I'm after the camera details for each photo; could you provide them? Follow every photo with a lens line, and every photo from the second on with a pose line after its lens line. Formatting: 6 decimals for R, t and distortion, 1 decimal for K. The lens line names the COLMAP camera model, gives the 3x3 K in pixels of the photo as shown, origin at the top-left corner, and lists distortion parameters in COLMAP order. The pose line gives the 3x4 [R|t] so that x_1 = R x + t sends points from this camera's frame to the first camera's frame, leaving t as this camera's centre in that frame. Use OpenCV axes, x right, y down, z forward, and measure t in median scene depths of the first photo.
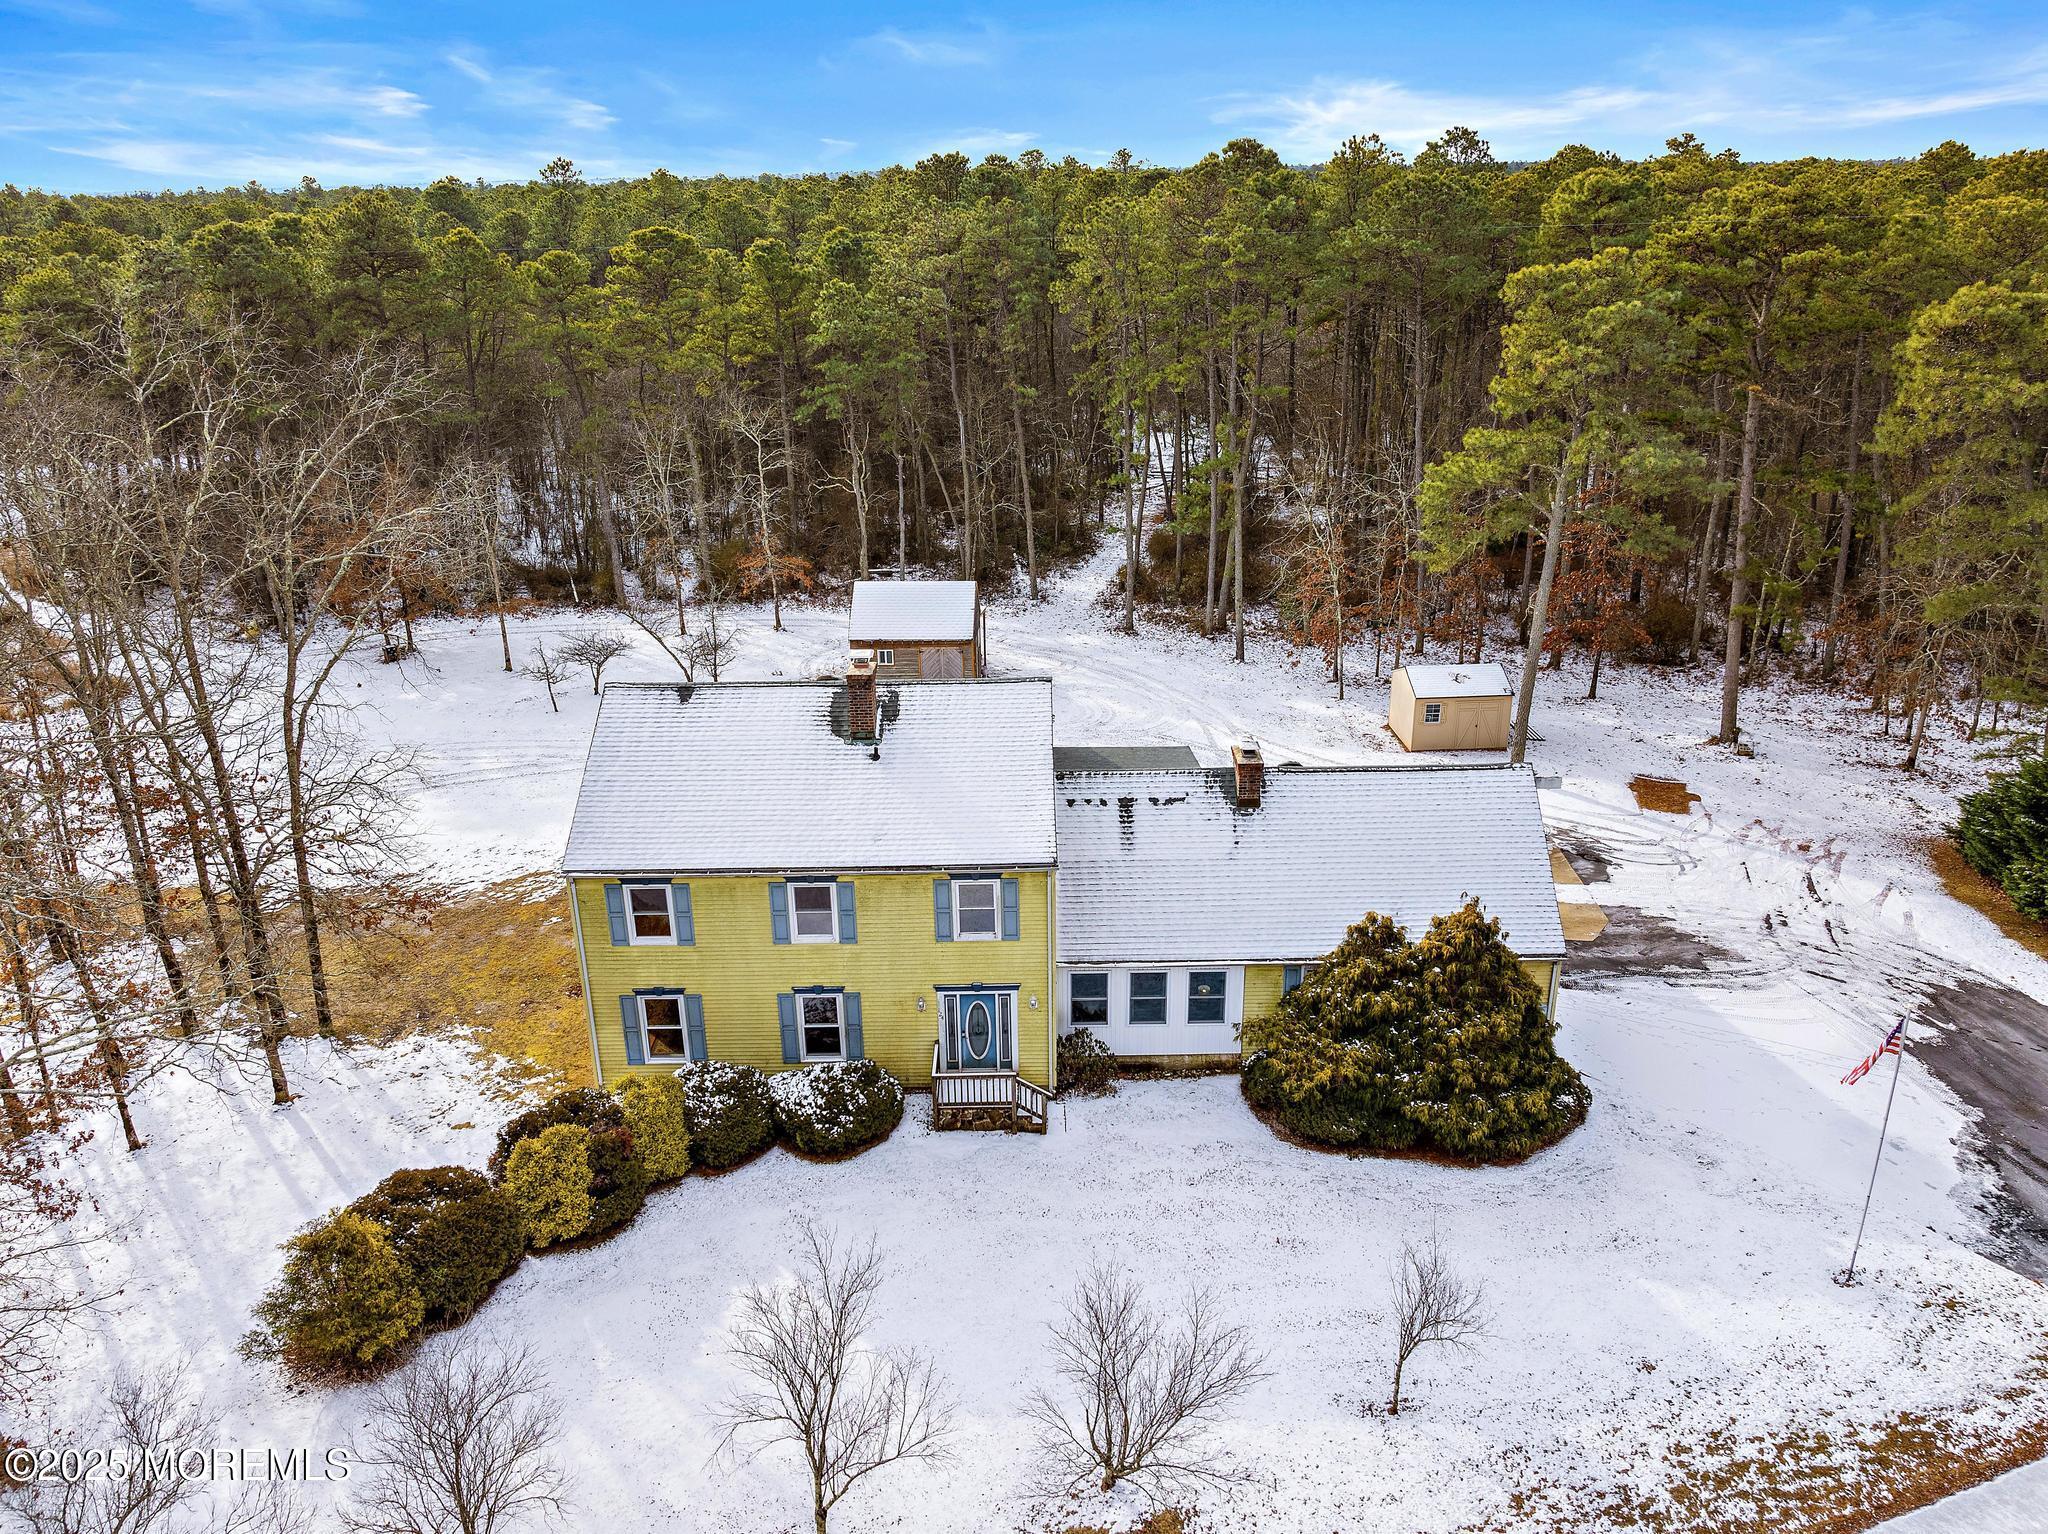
lens RADIAL K [[1440.4, 0, 1024.0], [0, 1440.4, 767.0], [0, 0, 1]] dist [-0.045539, 0.000624]
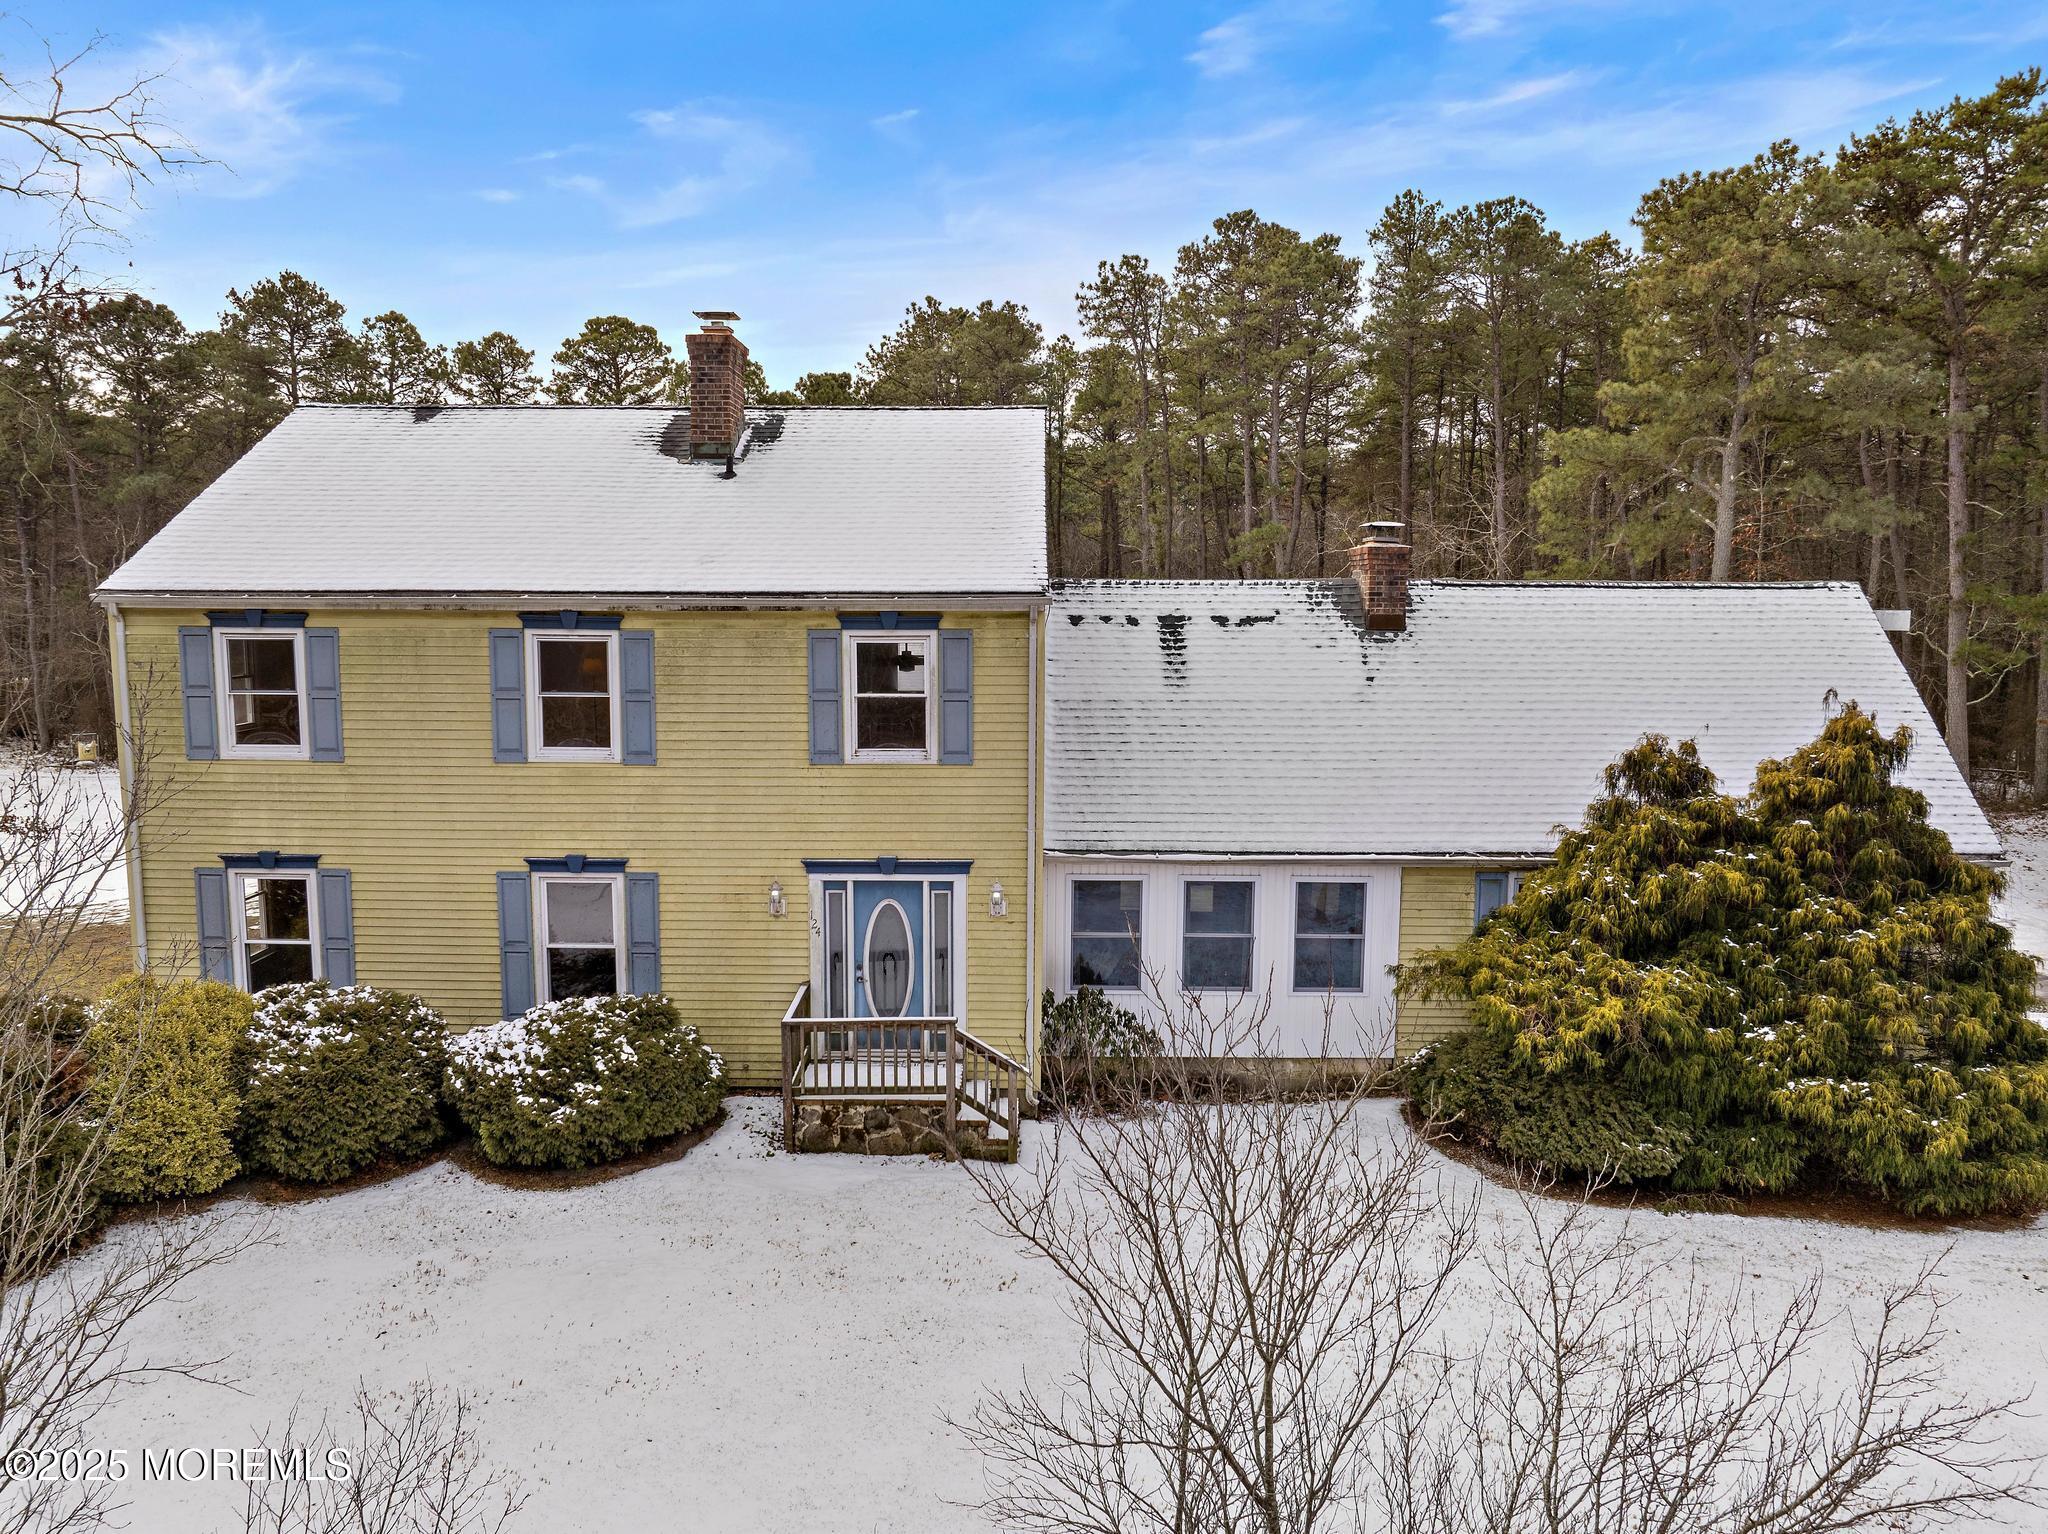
lens RADIAL K [[1440.4, 0, 1024.0], [0, 1440.4, 767.0], [0, 0, 1]] dist [-0.045539, 0.000624]
pose [[0.999736, 0.022574, -0.004236, 0.017159], [-0.022928, 0.969990, -0.242060, 0.244232], [-0.001355, 0.242093, 0.970252, 0.504459]]
